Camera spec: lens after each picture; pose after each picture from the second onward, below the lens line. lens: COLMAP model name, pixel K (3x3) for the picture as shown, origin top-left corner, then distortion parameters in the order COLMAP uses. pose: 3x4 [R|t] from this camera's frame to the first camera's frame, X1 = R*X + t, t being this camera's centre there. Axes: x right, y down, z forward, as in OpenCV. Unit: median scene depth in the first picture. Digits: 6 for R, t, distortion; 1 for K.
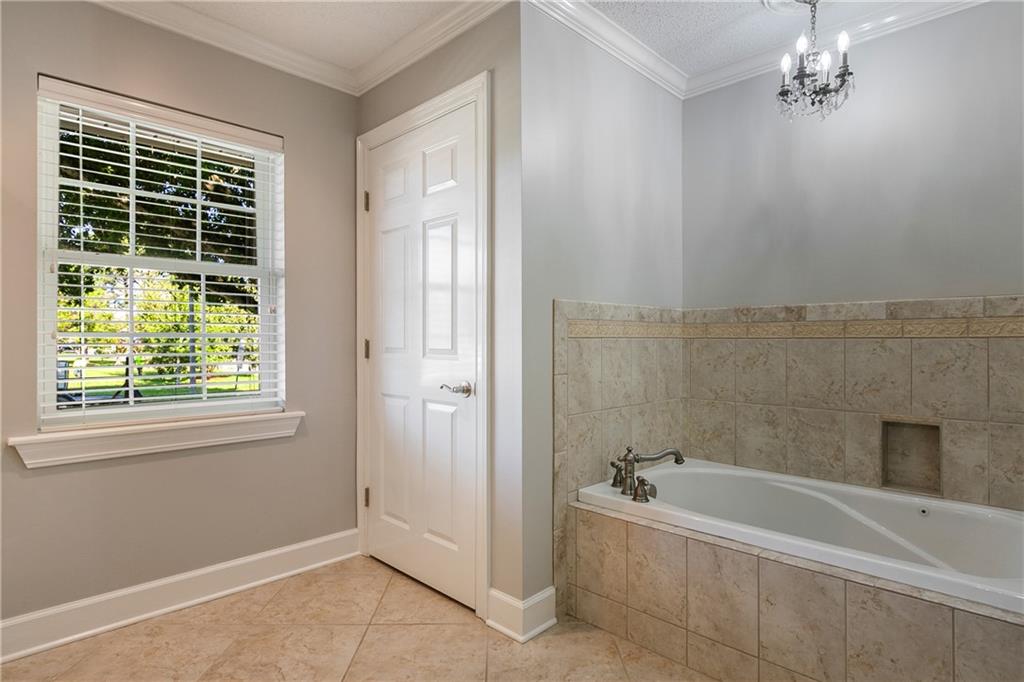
lens RADIAL K [[549.8, 0, 512.3], [0, 549.8, 341.4], [0, 0, 1]] dist [-0.000385, -0.000160]
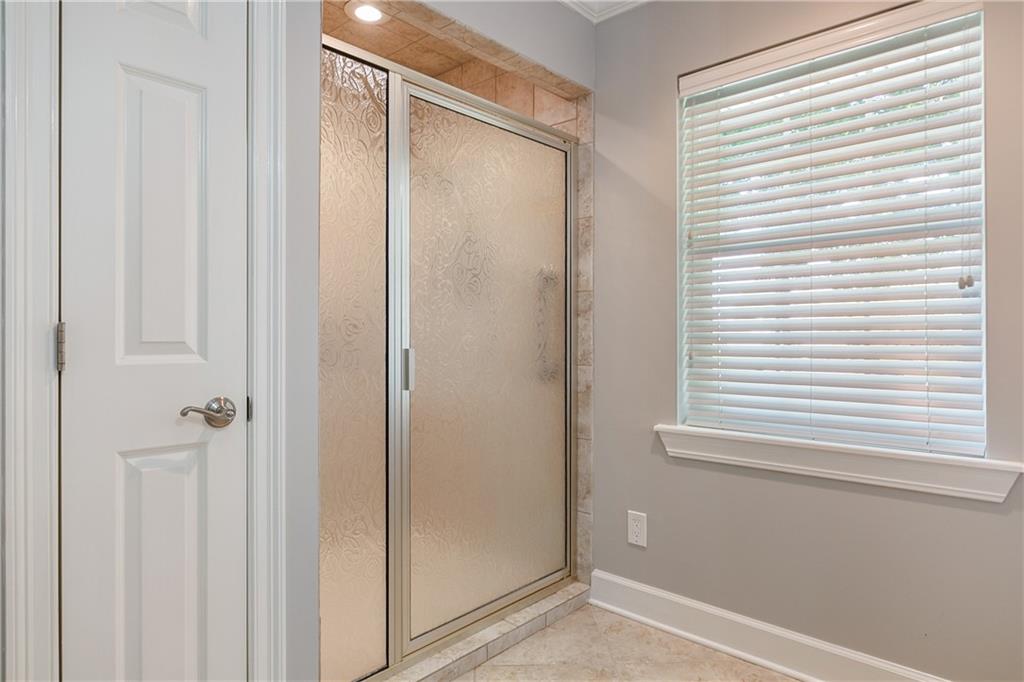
lens RADIAL K [[605.2, 0, 512.0], [0, 605.2, 342.6], [0, 0, 1]] dist [0.000609, 0.000200]
pose [[0.039478, 0.005162, -0.999207, 0.267735], [-0.002350, 0.999984, 0.005073, 0.007994], [0.999218, 0.002148, 0.039489, 0.647055]]
